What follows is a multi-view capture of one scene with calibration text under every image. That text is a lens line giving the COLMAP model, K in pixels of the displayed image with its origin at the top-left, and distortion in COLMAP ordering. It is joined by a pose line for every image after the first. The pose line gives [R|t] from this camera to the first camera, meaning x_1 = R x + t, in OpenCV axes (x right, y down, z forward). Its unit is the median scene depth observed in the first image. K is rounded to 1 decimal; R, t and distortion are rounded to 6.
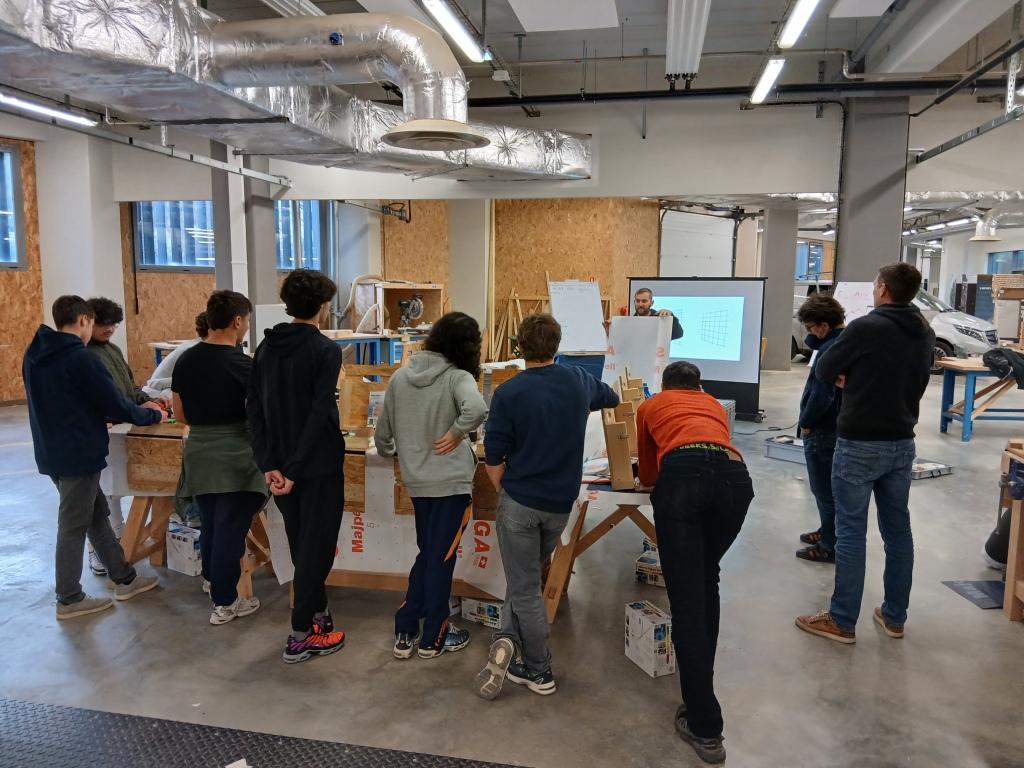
lens RADIAL K [[769.7, 0, 513.1], [0, 769.7, 384.7], [0, 0, 1]] dist [0.002088, -0.009041]
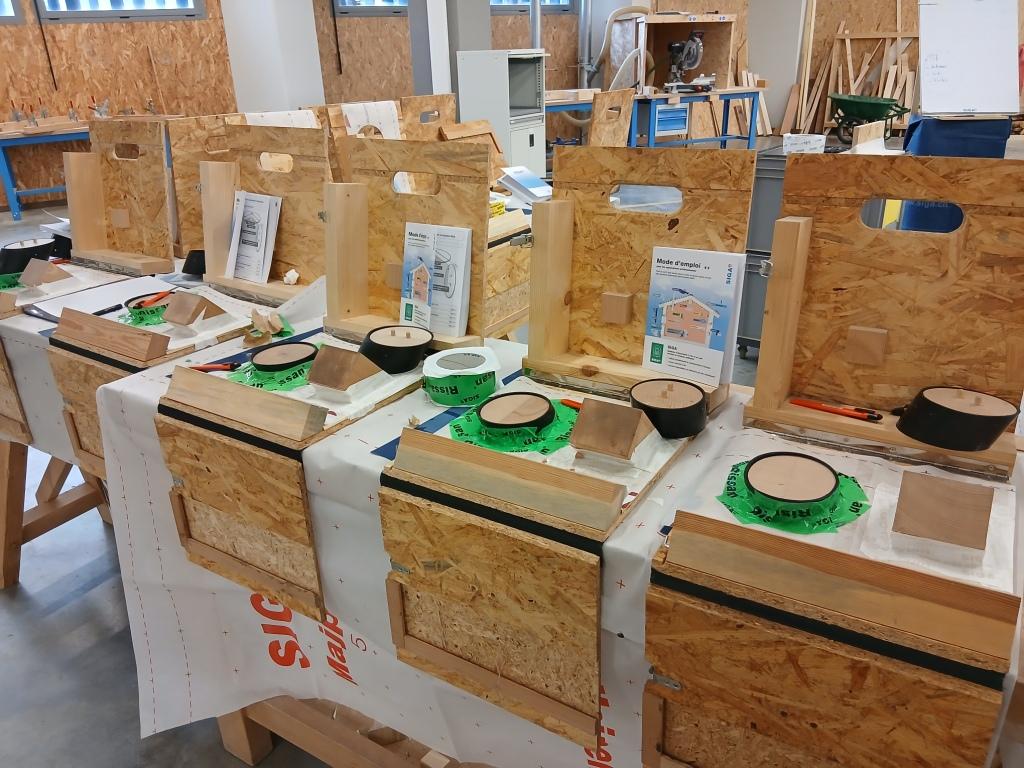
lens RADIAL K [[769.7, 0, 517.3], [0, 769.7, 389.1], [0, 0, 1]] dist [0.002088, -0.009041]
pose [[0.934820, 0.105932, -0.338955, -0.005558], [-0.004681, 0.958065, 0.286512, -0.006335], [0.355092, -0.266250, 0.896114, 0.238178]]
